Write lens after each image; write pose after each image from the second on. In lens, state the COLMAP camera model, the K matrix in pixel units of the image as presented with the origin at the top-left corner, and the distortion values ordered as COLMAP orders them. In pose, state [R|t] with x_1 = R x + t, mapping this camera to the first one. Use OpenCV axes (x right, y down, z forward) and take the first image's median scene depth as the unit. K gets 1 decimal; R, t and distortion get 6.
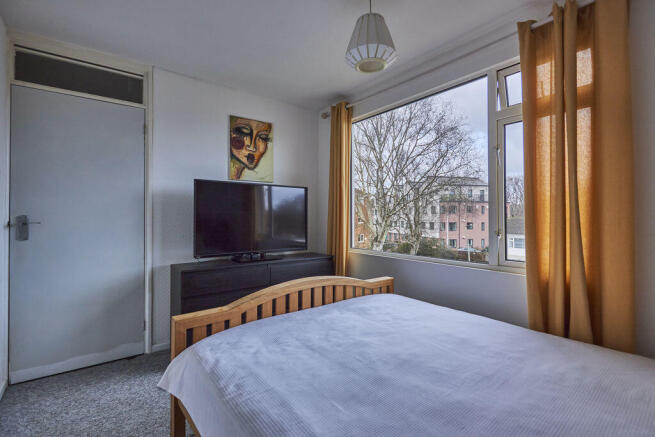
lens RADIAL K [[301.8, 0, 327.5], [0, 301.8, 218.5], [0, 0, 1]] dist [0.000144, -0.000449]
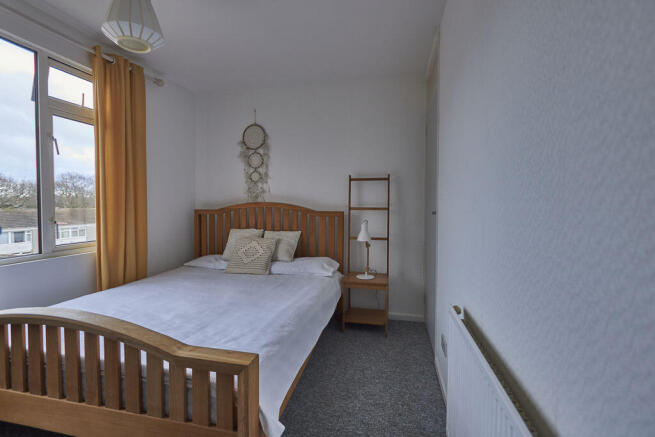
lens RADIAL K [[301.8, 0, 327.5], [0, 301.8, 218.5], [0, 0, 1]] dist [0.000144, -0.000449]
pose [[-0.640672, -0.034680, 0.767031, -1.167289], [-0.003024, 0.999086, 0.042647, -0.003184], [-0.767809, 0.025003, -0.640191, 1.361184]]
